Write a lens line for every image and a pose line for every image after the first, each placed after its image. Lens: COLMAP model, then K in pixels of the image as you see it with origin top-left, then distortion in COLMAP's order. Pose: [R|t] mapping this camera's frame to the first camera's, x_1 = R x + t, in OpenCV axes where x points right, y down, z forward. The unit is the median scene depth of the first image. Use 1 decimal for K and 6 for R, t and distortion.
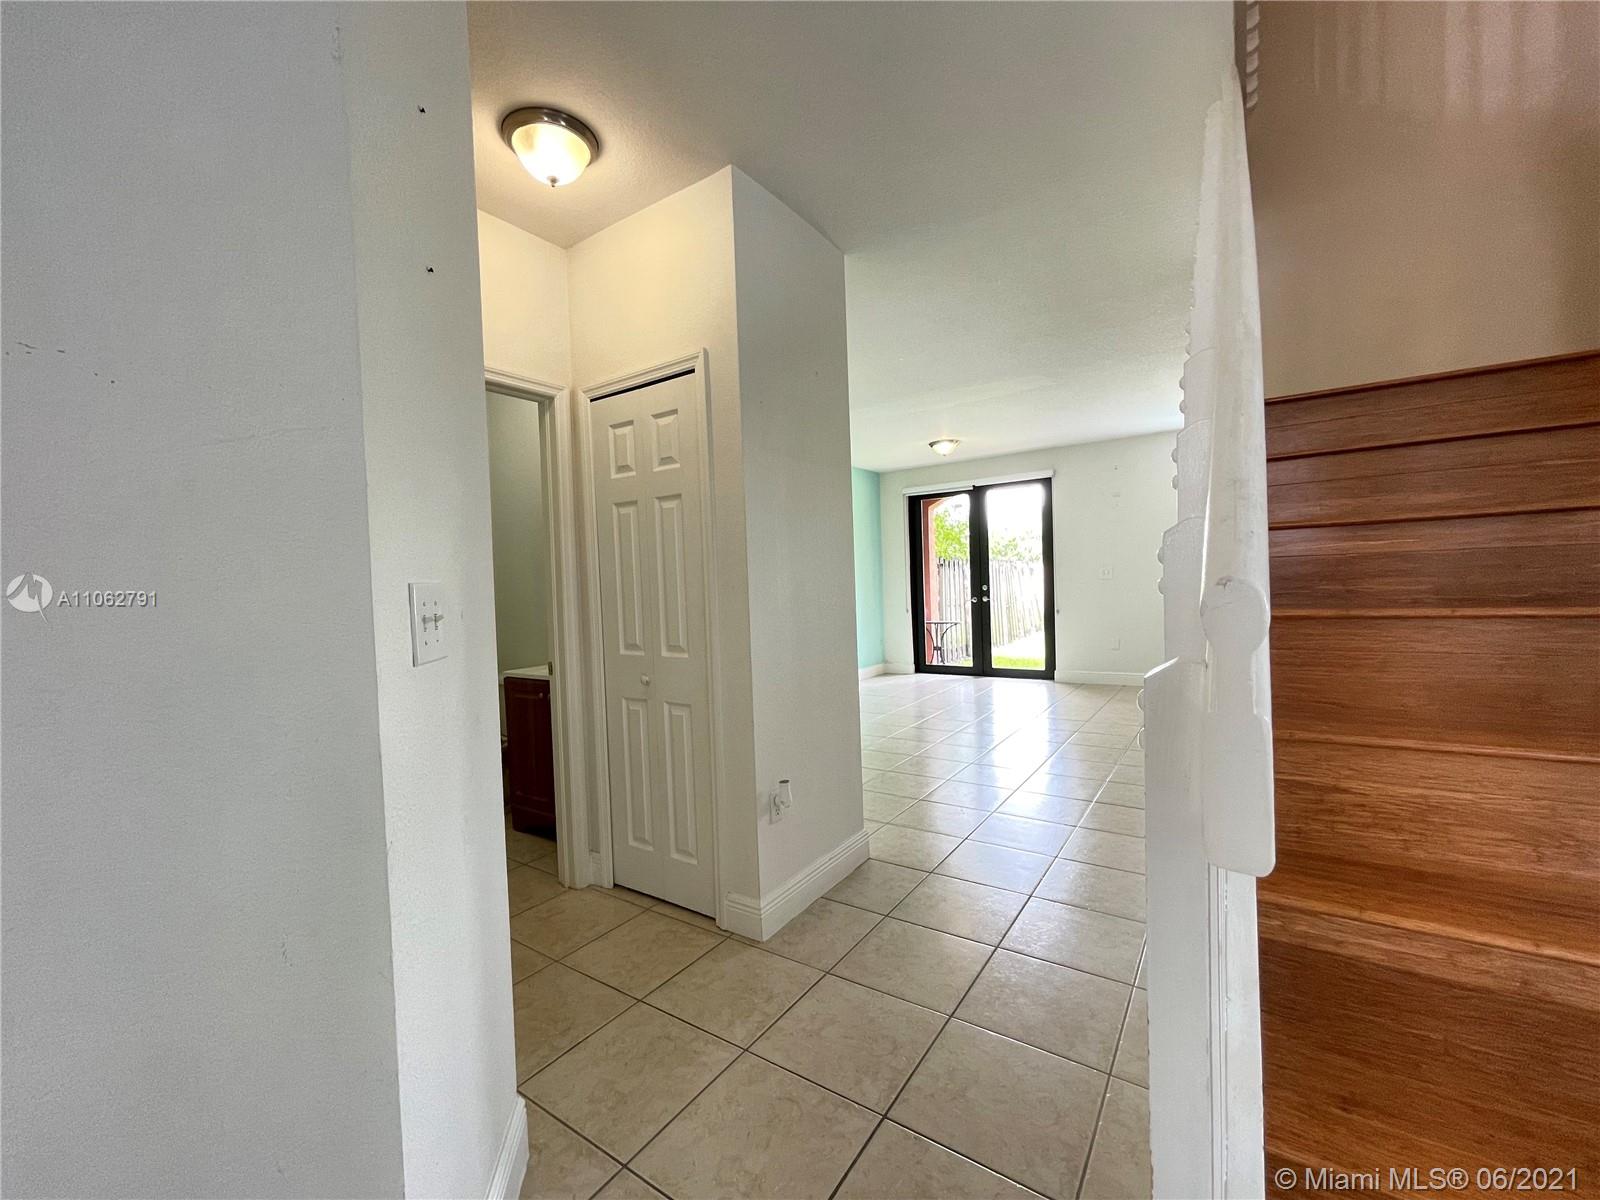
lens RADIAL K [[649.2, 0, 797.0], [0, 649.2, 601.9], [0, 0, 1]] dist [-0.000456, 0.001632]
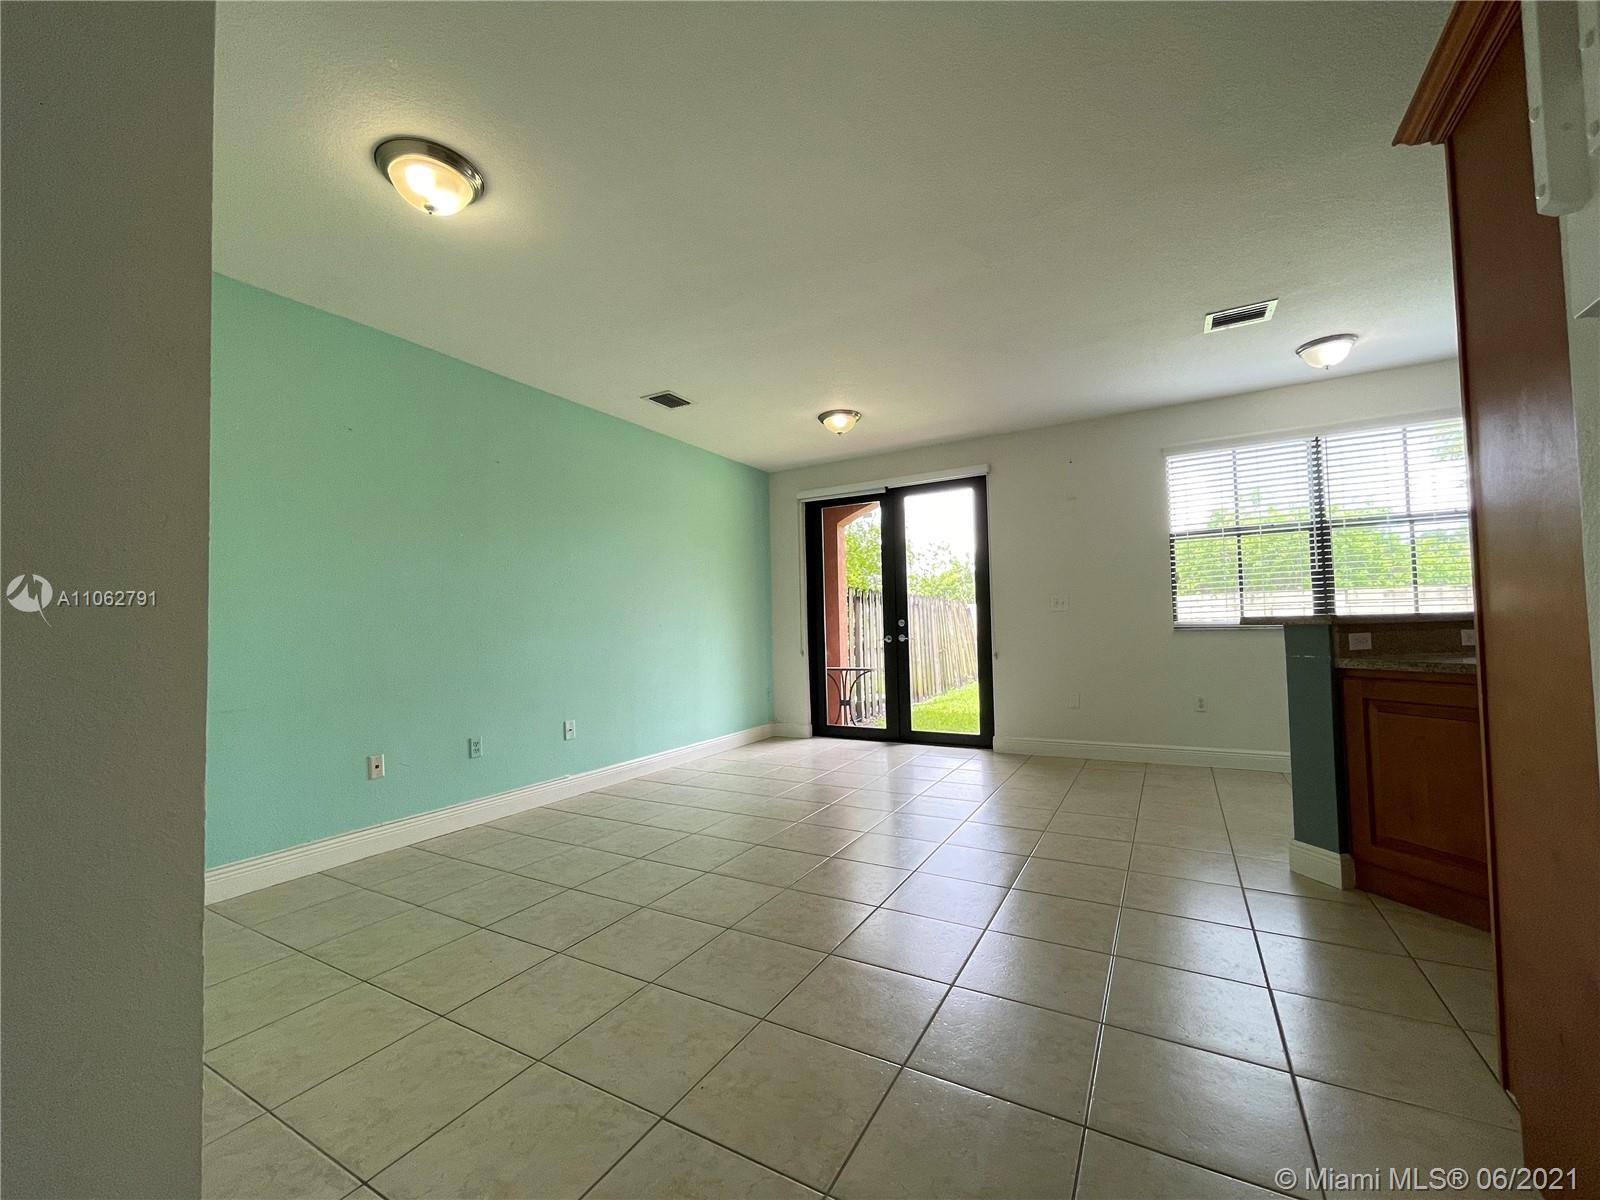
lens RADIAL K [[649.2, 0, 801.4], [0, 649.2, 597.4], [0, 0, 1]] dist [-0.000456, 0.001632]
pose [[0.995774, 0.016716, 0.090302, 0.101022], [-0.009916, 0.997117, -0.075233, 0.005897], [-0.091299, 0.074020, 0.993069, 0.251135]]
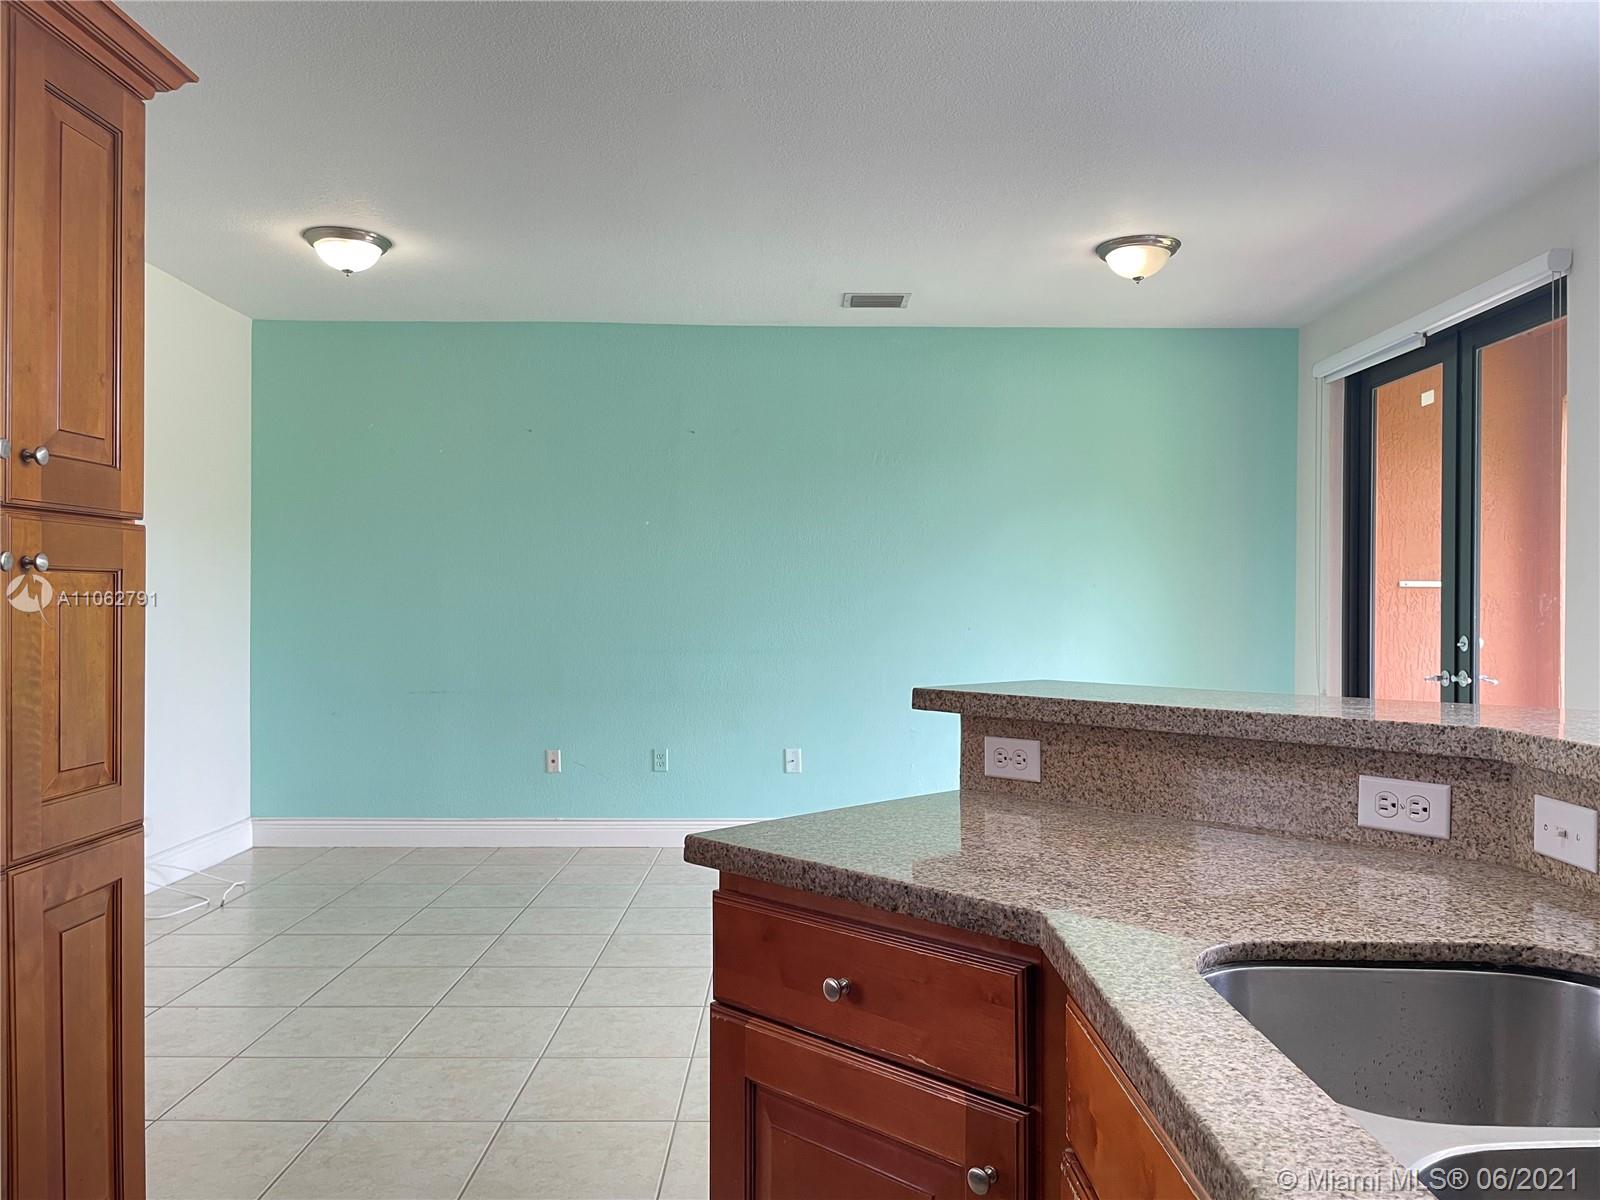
lens RADIAL K [[1220.6, 0, 810.2], [0, 1220.6, 602.0], [0, 0, 1]] dist [0.081572, -0.101916]
pose [[0.581889, 0.038058, -0.812377, 0.570998], [-0.049679, 0.998702, 0.011203, -0.031719], [0.811749, 0.033839, 0.583025, 0.357113]]
